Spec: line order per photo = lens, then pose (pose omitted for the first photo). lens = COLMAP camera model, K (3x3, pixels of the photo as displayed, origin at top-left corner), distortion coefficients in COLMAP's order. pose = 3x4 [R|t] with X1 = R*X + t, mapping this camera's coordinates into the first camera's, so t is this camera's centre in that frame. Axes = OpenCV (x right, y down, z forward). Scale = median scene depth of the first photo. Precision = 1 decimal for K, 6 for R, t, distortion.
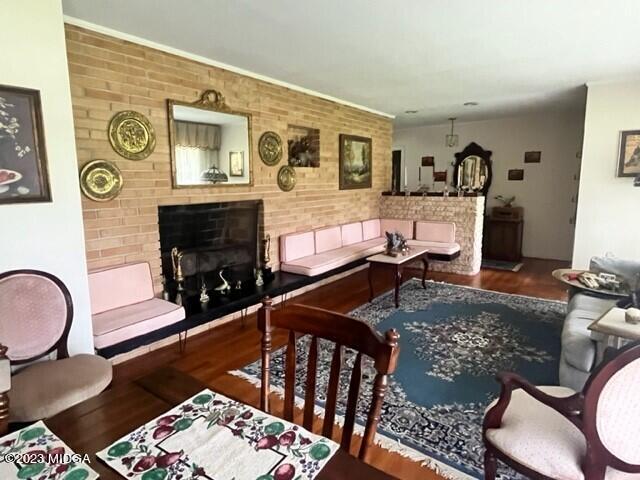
lens RADIAL K [[375.7, 0, 319.1], [0, 375.7, 238.8], [0, 0, 1]] dist [0.000878, -0.000401]
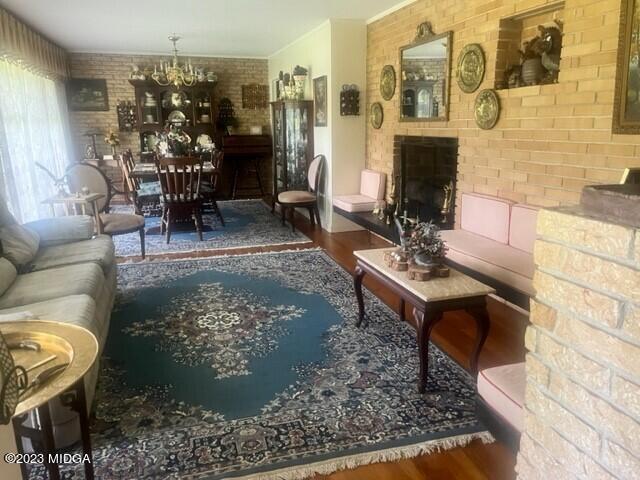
lens RADIAL K [[488.3, 0, 318.6], [0, 488.3, 241.4], [0, 0, 1]] dist [0.040099, -0.011805]
pose [[-0.598783, 0.203189, -0.774708, 0.987932], [-0.109466, 0.937444, 0.330479, -0.240355], [0.793395, 0.282689, -0.539084, 1.585973]]
